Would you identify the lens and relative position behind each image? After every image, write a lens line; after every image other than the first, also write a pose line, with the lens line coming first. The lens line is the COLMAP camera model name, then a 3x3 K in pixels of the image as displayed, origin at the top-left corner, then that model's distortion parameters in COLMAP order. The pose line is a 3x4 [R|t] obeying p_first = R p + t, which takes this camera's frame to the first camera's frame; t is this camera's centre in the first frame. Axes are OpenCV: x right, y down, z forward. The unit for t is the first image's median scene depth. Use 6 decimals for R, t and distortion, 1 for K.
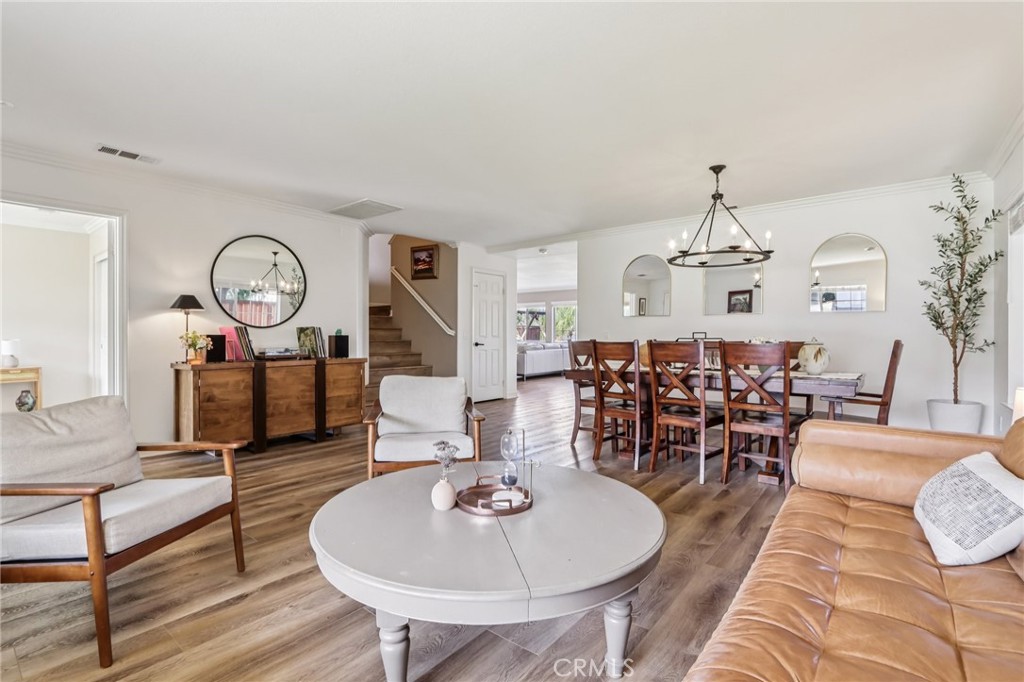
lens RADIAL K [[474.9, 0, 510.3], [0, 474.9, 341.0], [0, 0, 1]] dist [-0.009271, 0.000162]
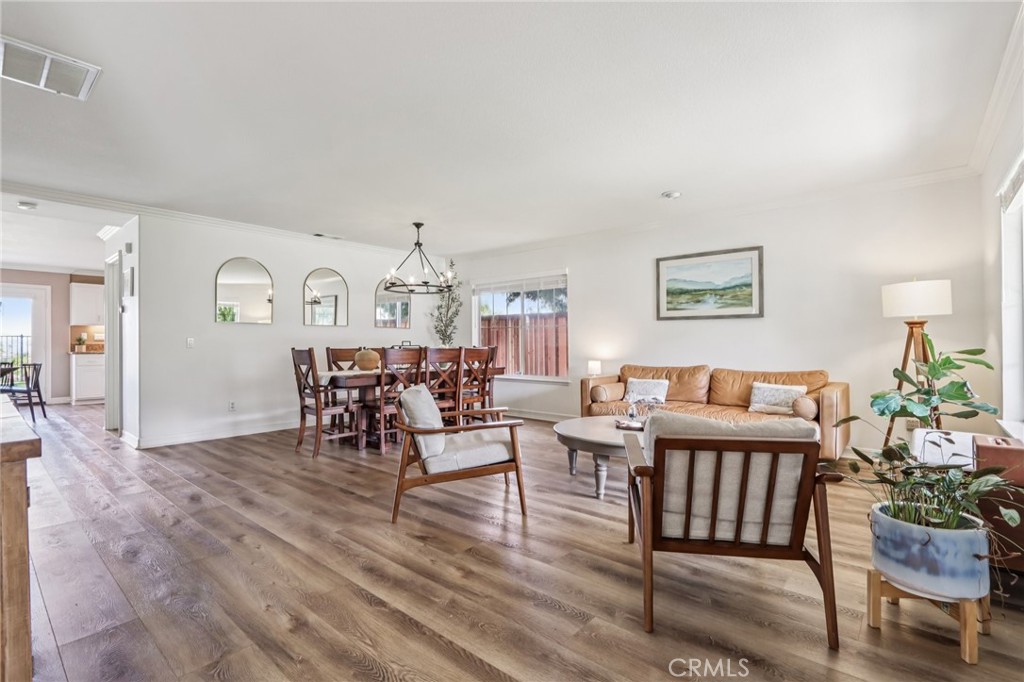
lens RADIAL K [[474.9, 0, 510.3], [0, 474.9, 341.0], [0, 0, 1]] dist [-0.009271, 0.000162]
pose [[0.040486, 0.002726, 0.999176, -0.971922], [0.012180, 0.999921, -0.003222, -0.011264], [-0.999106, 0.012300, 0.040449, 0.683046]]
